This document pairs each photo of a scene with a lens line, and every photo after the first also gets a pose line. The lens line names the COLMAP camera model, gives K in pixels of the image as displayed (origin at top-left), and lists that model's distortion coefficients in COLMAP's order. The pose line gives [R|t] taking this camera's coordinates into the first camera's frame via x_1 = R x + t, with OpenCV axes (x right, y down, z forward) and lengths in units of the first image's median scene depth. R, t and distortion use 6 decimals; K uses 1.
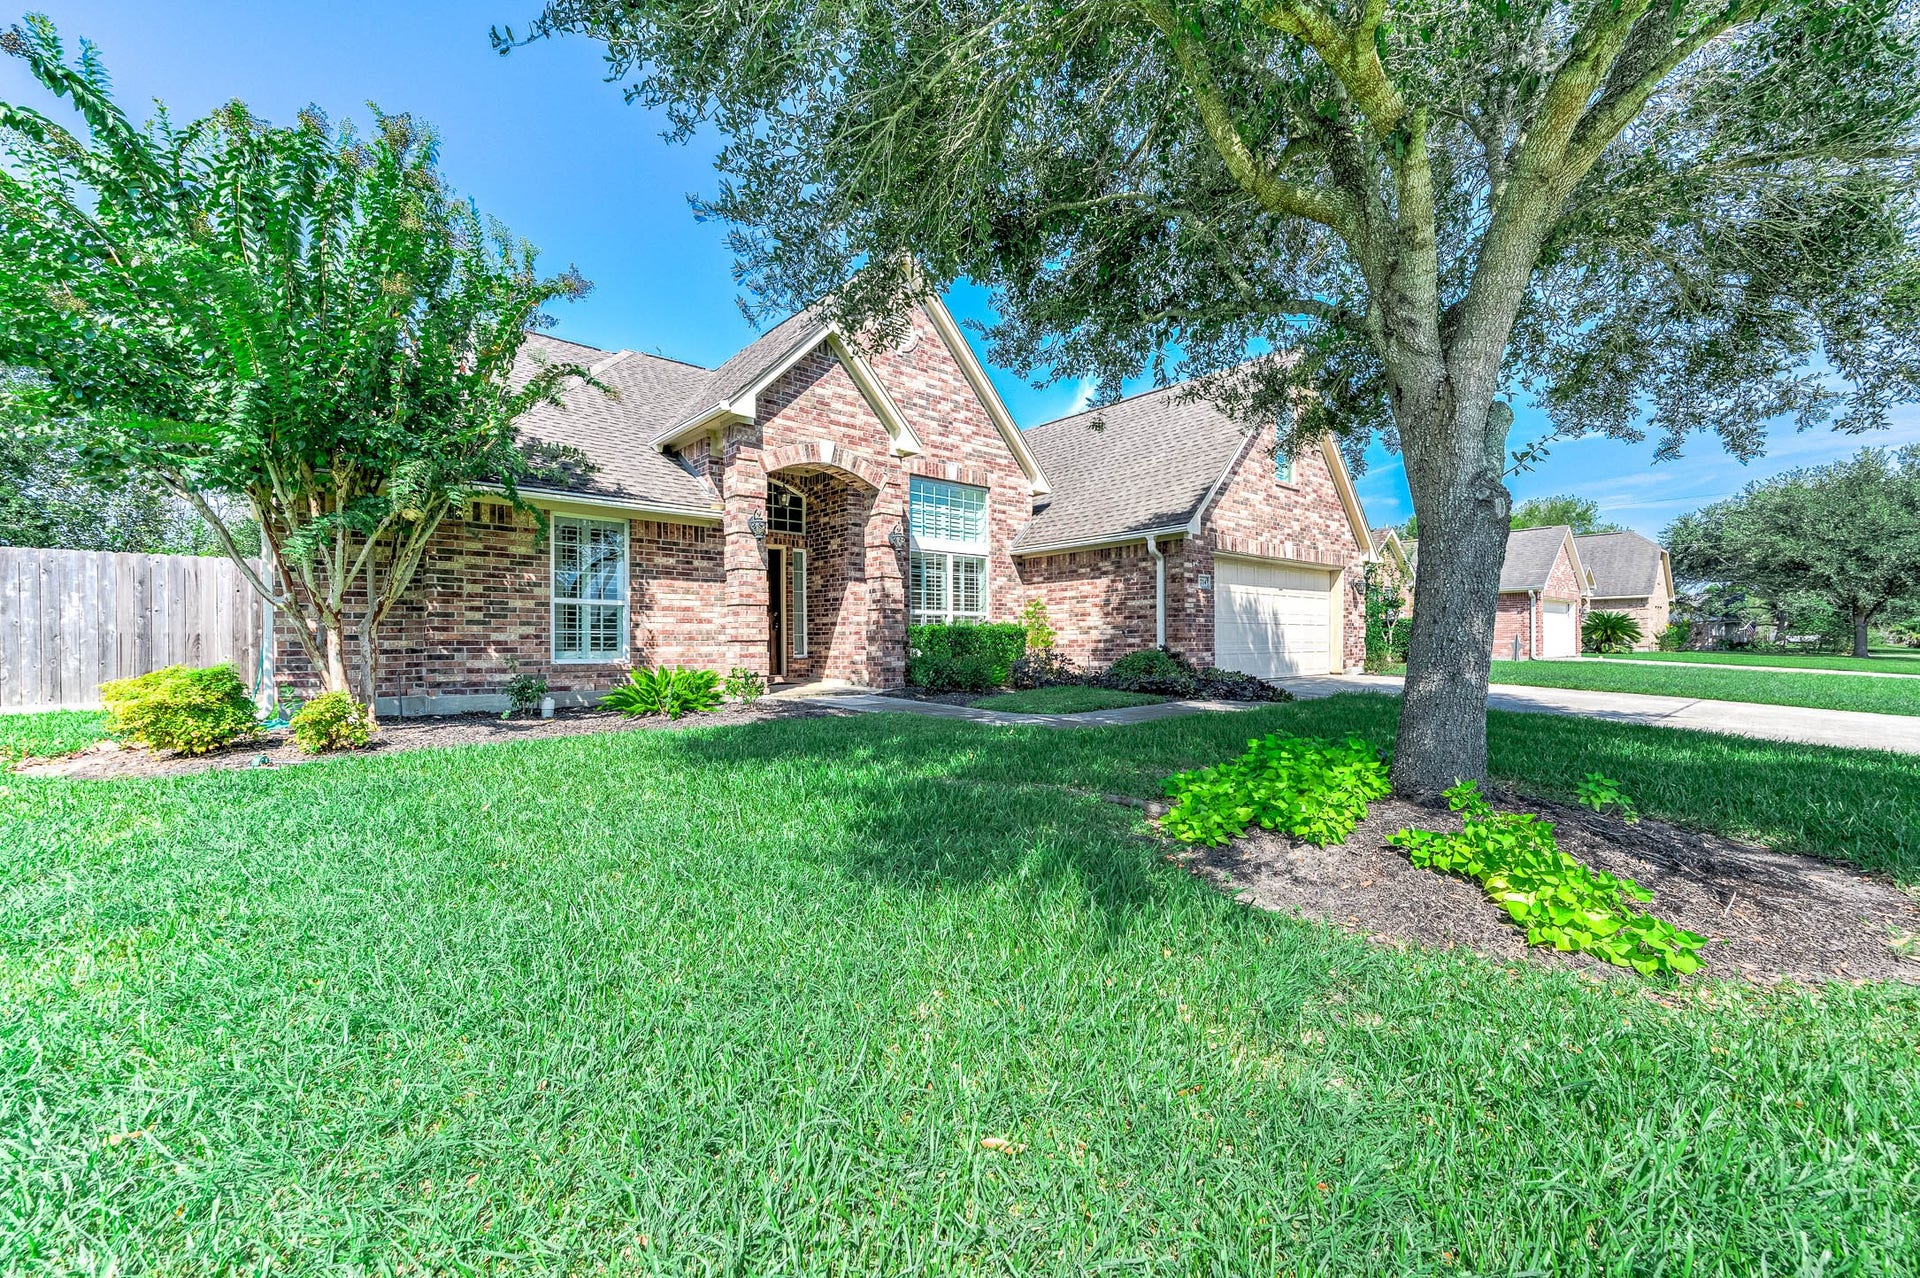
lens RADIAL K [[914.5, 0, 959.6], [0, 914.5, 643.9], [0, 0, 1]] dist [0.013181, 0.000846]
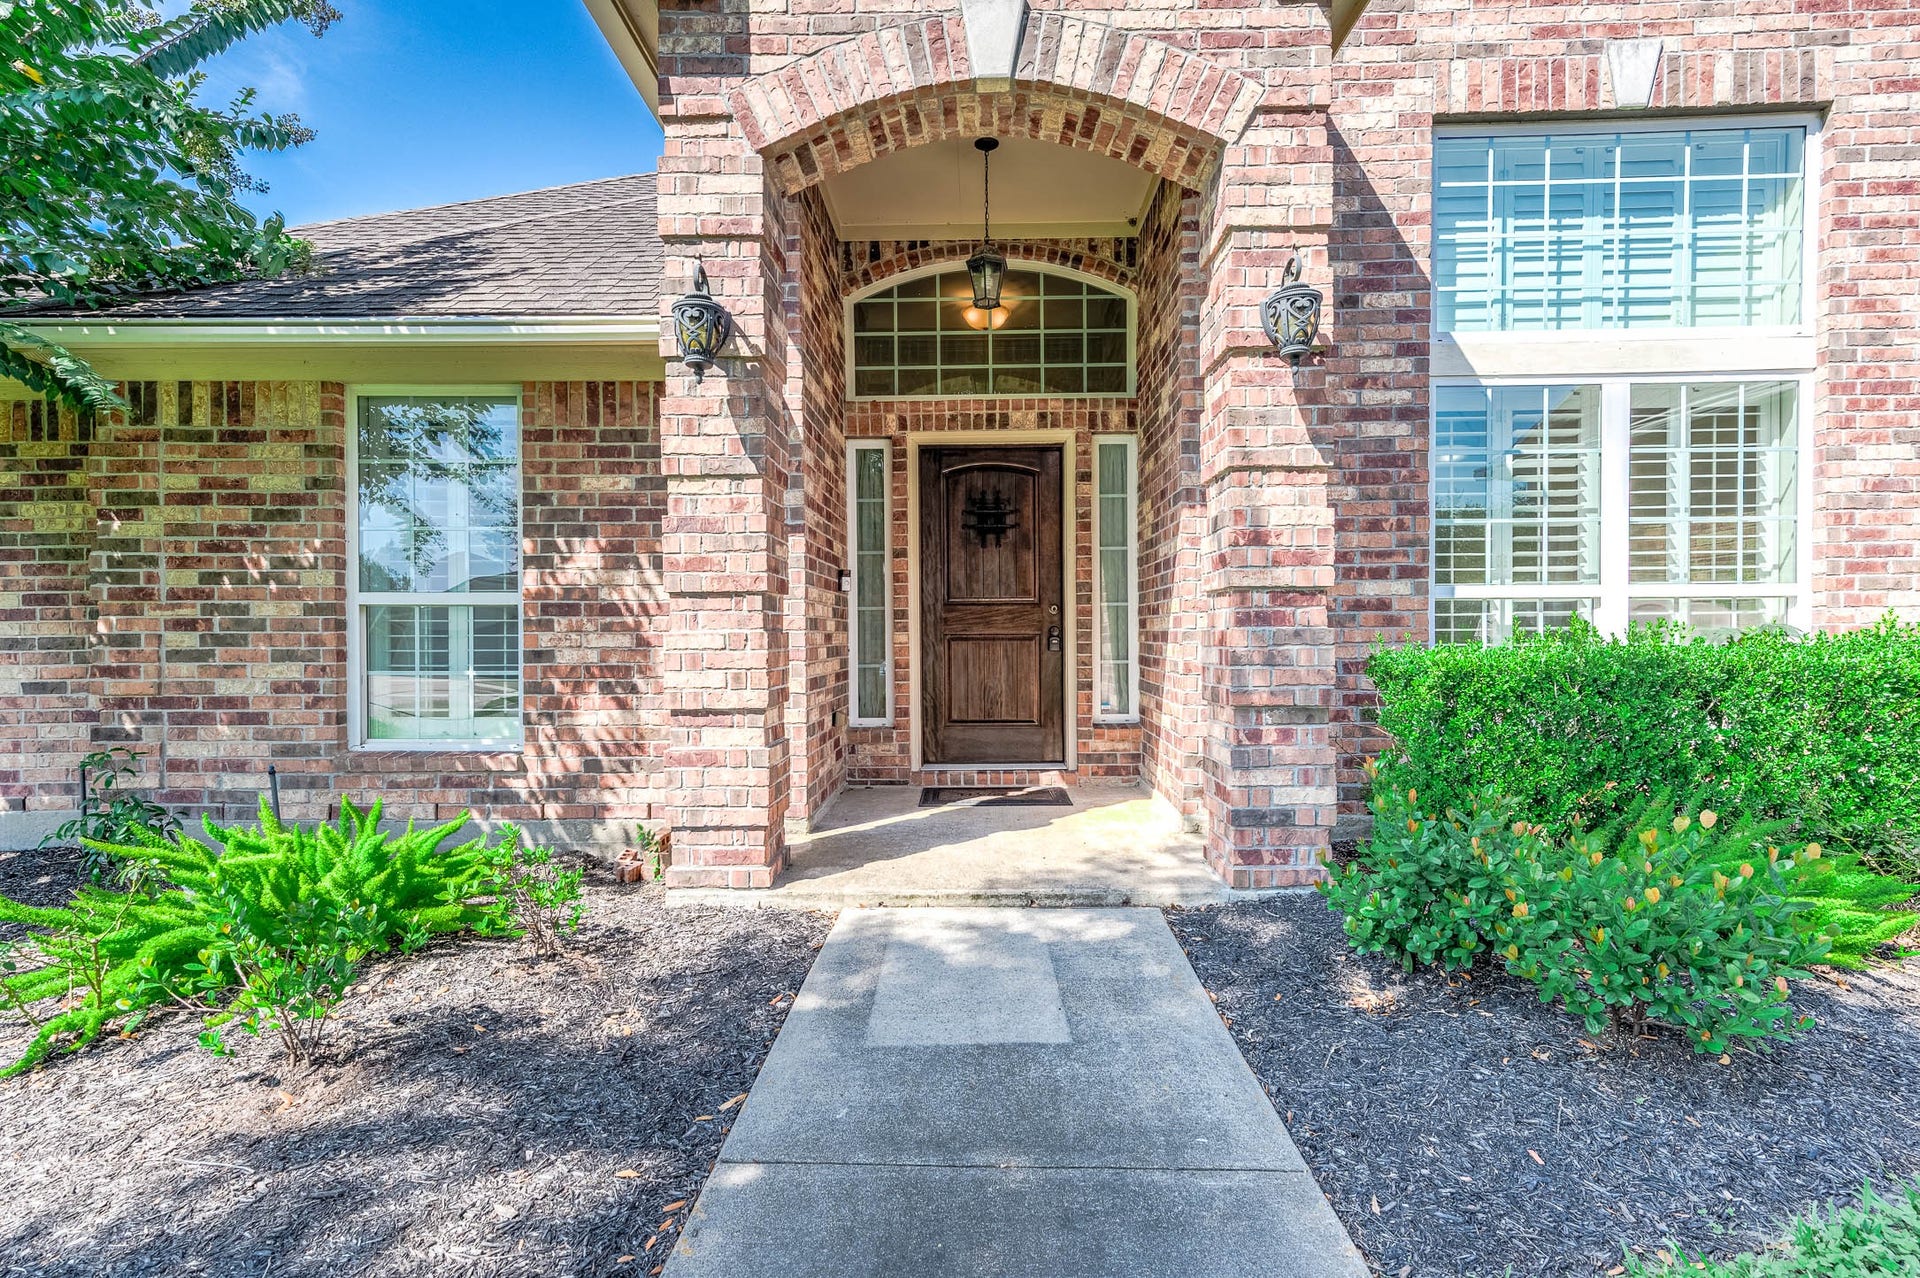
lens RADIAL K [[914.5, 0, 961.8], [0, 914.5, 646.4], [0, 0, 1]] dist [0.013181, 0.000846]
pose [[0.736378, 0.007982, -0.676523, 0.041985], [0.007345, 0.999777, 0.019792, -0.030314], [0.676531, -0.019544, 0.736155, 0.827339]]
